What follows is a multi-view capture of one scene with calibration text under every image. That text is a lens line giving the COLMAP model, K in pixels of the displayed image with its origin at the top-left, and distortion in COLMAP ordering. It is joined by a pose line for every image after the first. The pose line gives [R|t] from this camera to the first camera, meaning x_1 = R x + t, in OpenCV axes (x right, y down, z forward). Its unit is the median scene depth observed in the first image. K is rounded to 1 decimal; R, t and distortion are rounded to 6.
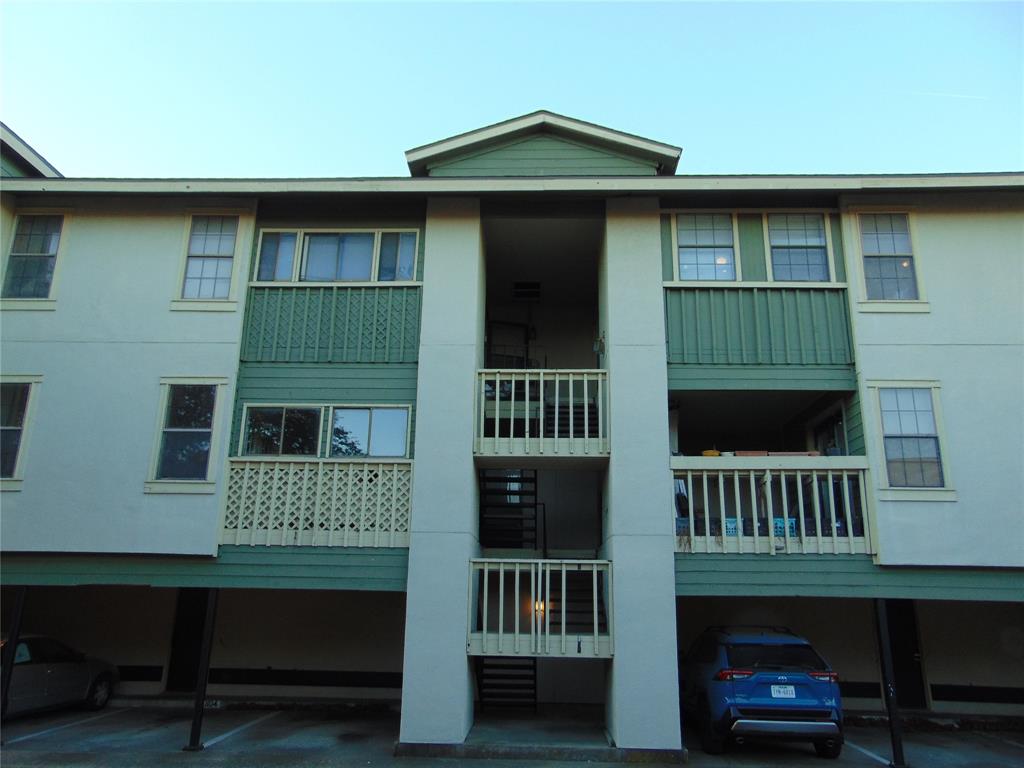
lens RADIAL K [[773.7, 0, 512.0], [0, 773.7, 384.0], [0, 0, 1]] dist [-0.042158, 0.096996]
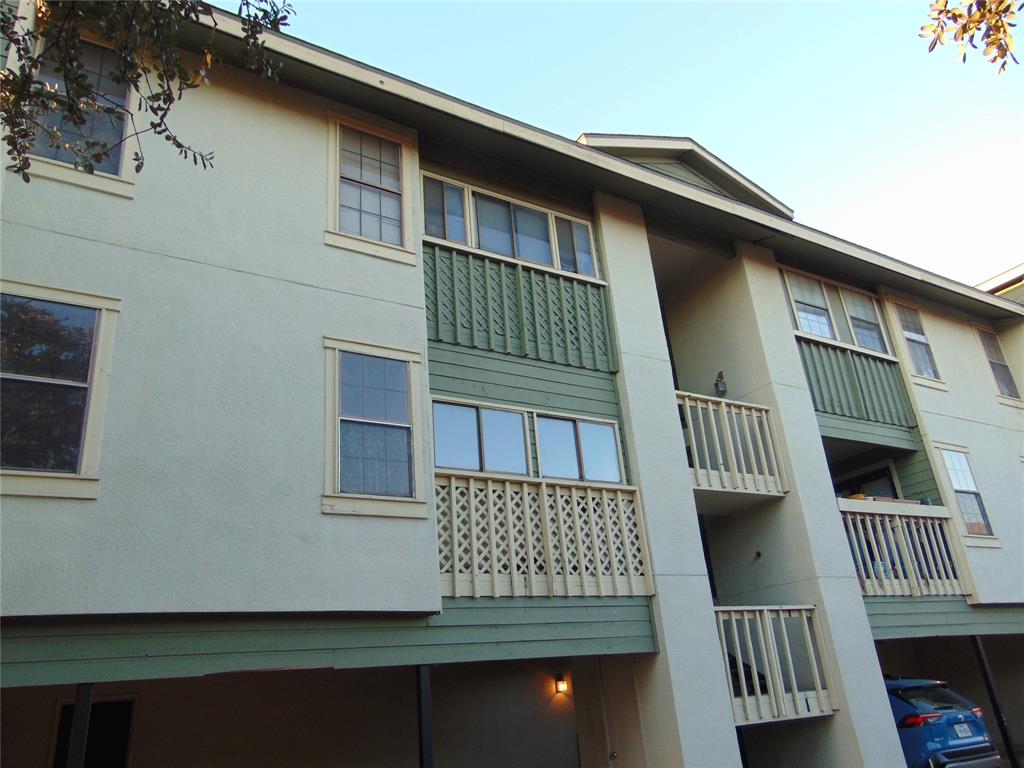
lens RADIAL K [[773.7, 0, 512.0], [0, 773.7, 384.0], [0, 0, 1]] dist [-0.042158, 0.096996]
pose [[0.827344, 0.134478, 0.545360, -0.679683], [-0.054843, 0.985619, -0.159838, 0.125794], [-0.559011, 0.102332, 0.822821, 0.385552]]
